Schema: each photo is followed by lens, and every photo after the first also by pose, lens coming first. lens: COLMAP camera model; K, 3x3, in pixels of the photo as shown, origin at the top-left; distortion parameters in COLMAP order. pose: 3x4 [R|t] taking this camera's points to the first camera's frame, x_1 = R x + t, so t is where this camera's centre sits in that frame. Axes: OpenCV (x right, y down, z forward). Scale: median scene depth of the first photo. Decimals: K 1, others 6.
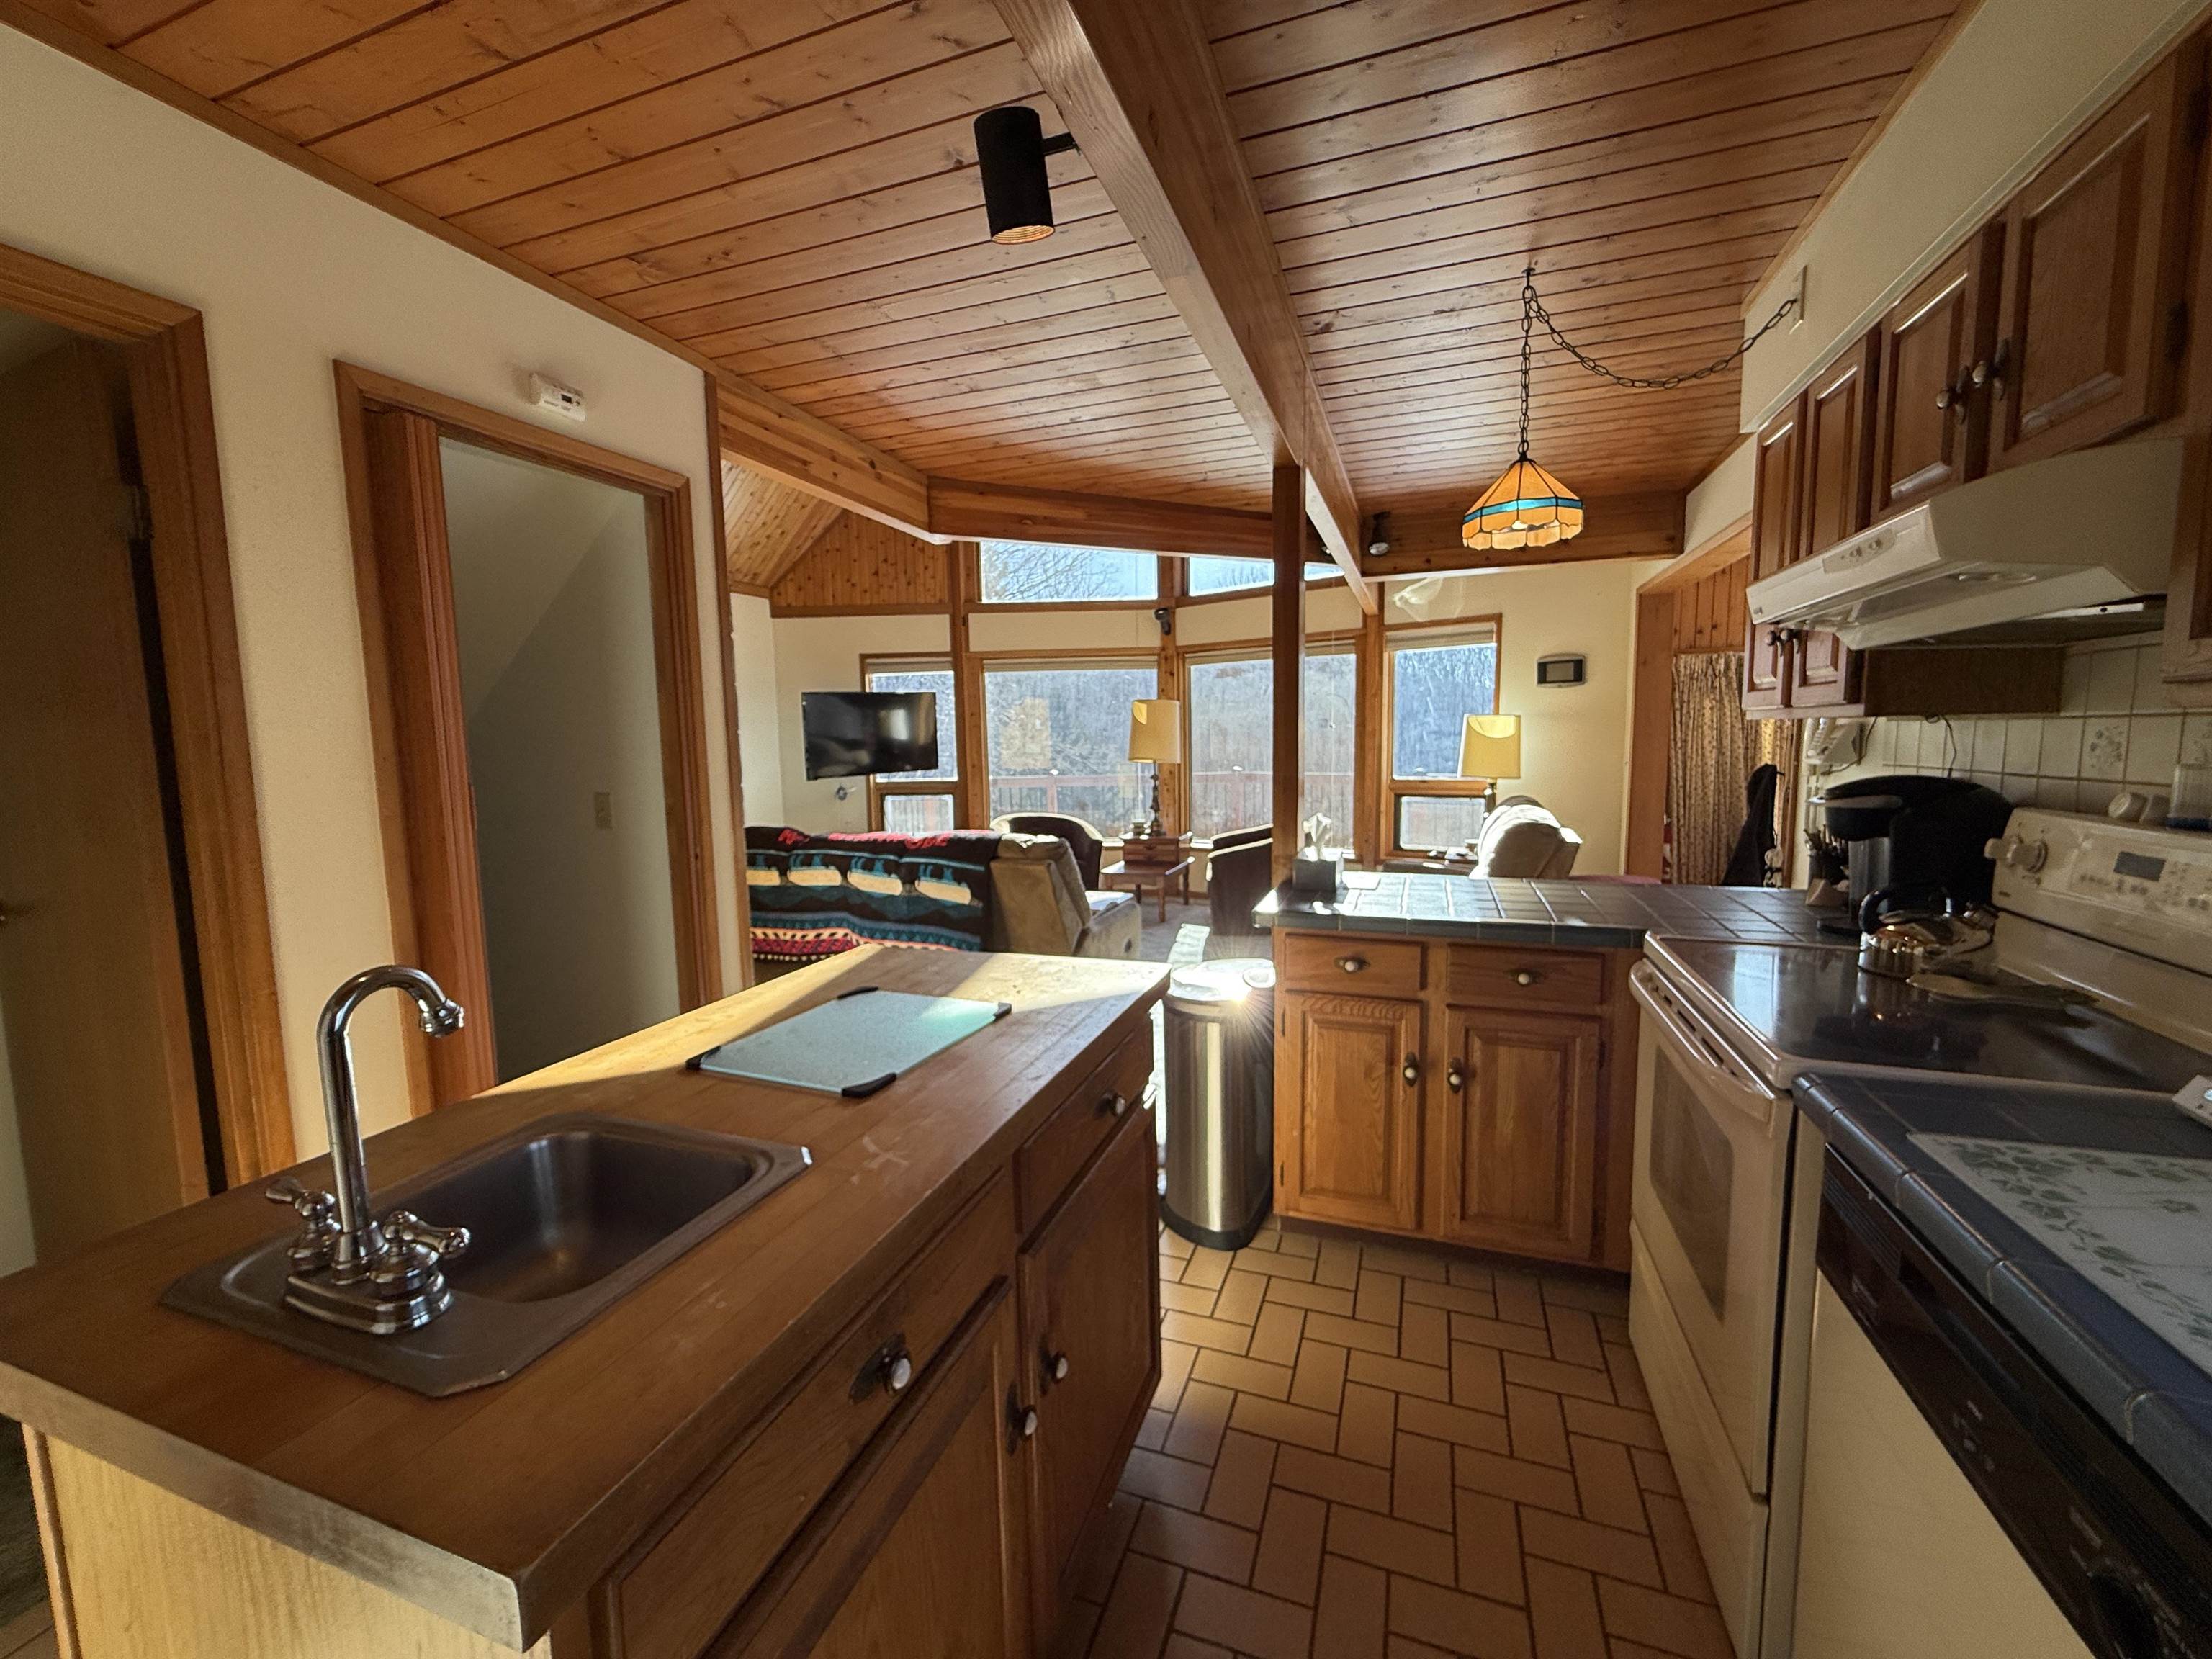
lens RADIAL K [[879.9, 0, 1108.6], [0, 879.9, 831.4], [0, 0, 1]] dist [-0.001929, -0.000044]
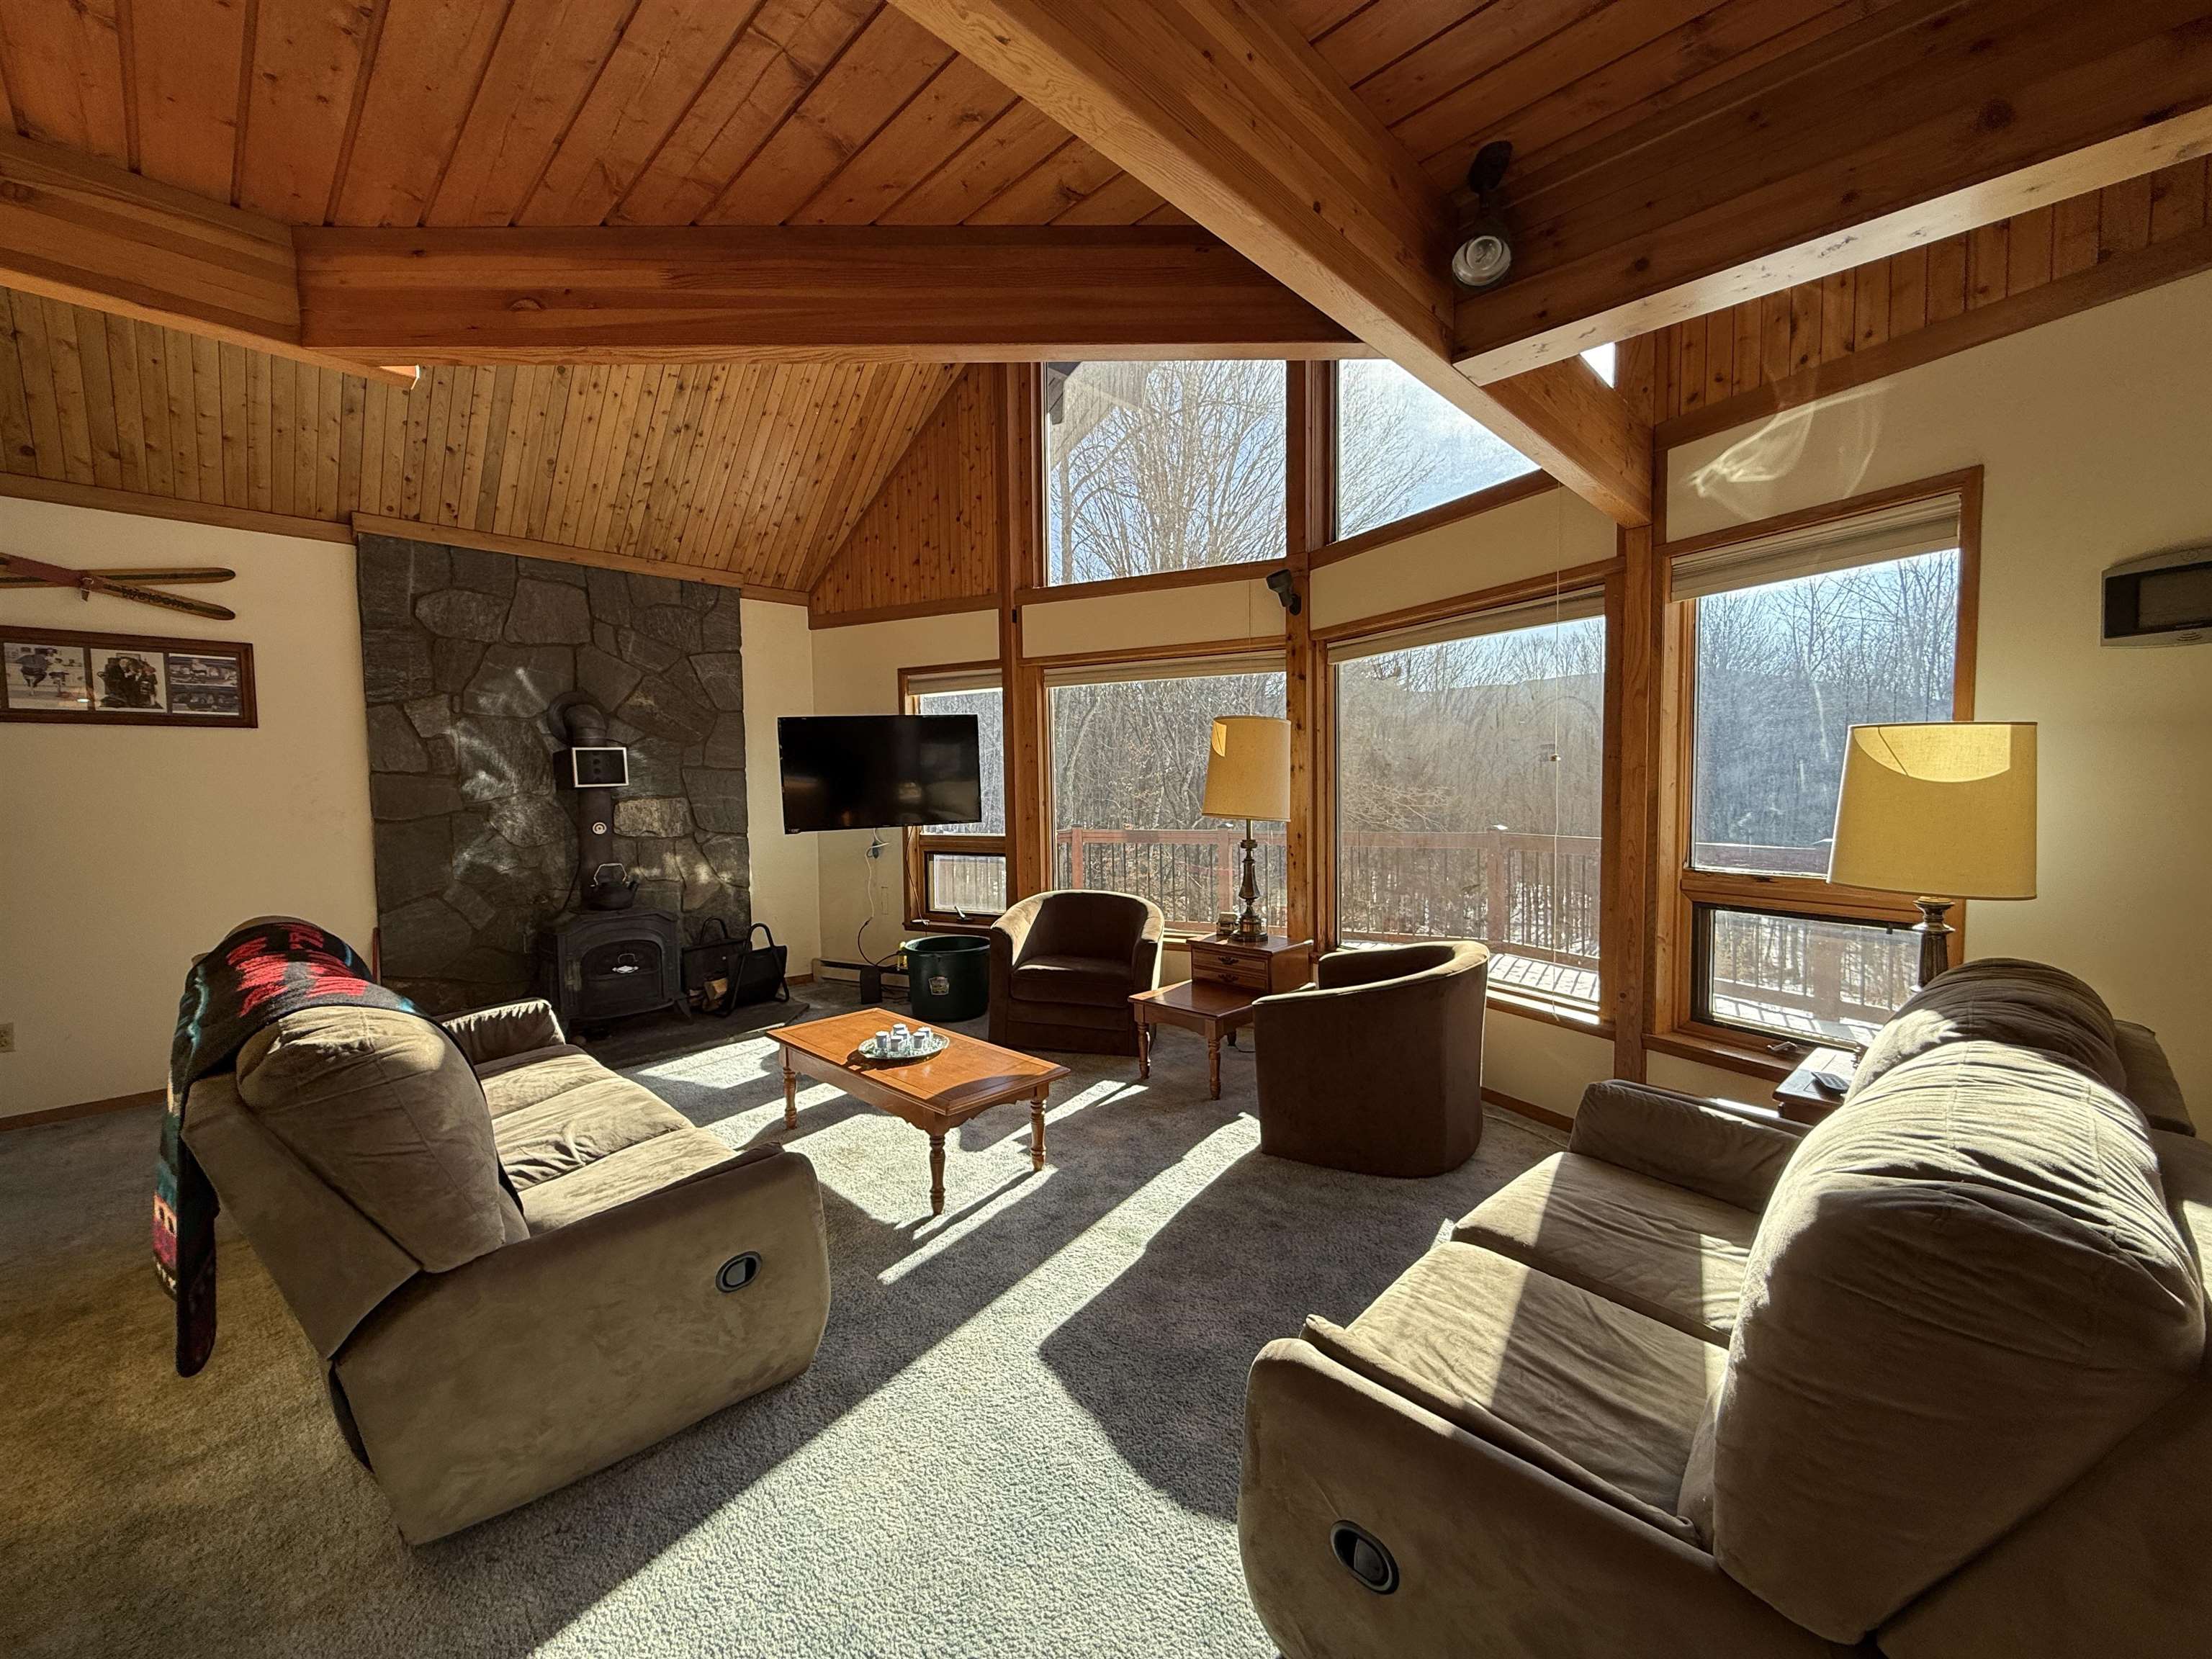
lens RADIAL K [[879.9, 0, 1105.4], [0, 879.9, 819.3], [0, 0, 1]] dist [-0.001929, -0.000044]
pose [[0.914881, 0.021813, -0.403133, 0.195333], [-0.044831, 0.997853, -0.047748, -0.042677], [0.401226, 0.061757, 0.913895, 0.384829]]
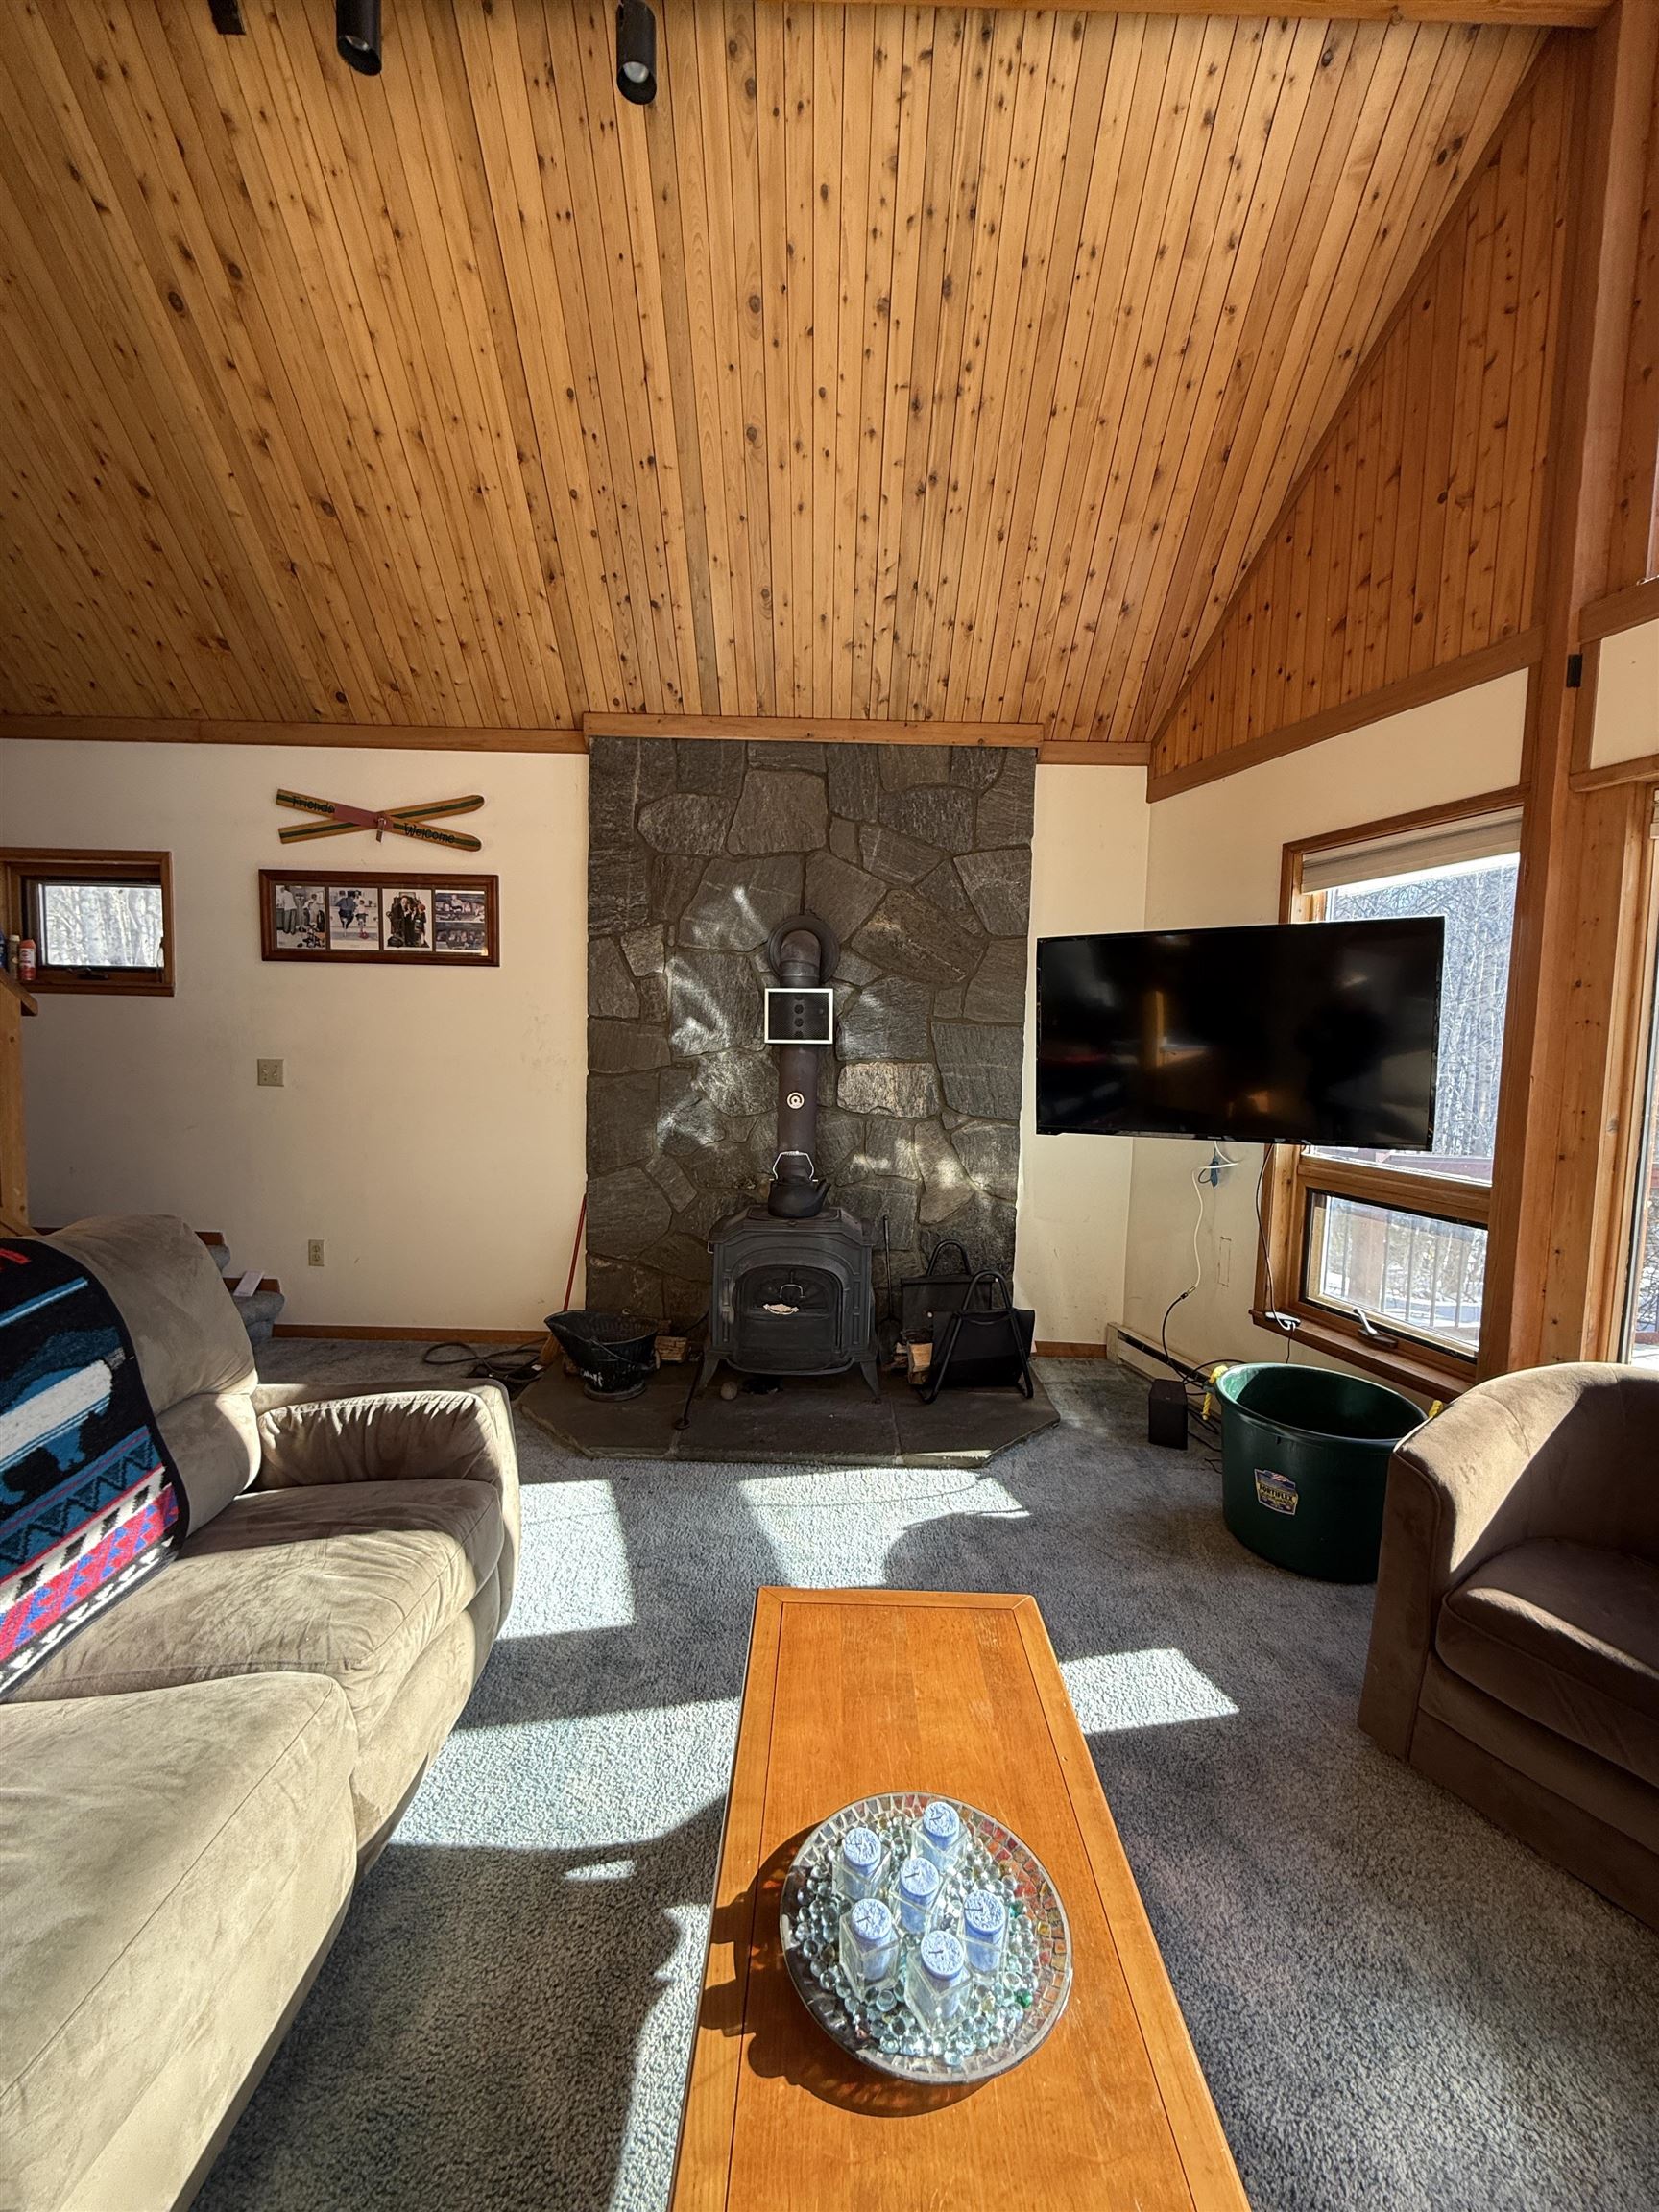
lens RADIAL K [[879.9, 0, 826.9], [0, 879.9, 1104.7], [0, 0, 1]] dist [-0.001929, -0.000044]
pose [[0.343296, 0.100254, -0.933861, 0.040906], [-0.131776, 0.989593, 0.057795, -0.077123], [0.929937, 0.103219, 0.352935, 0.674204]]
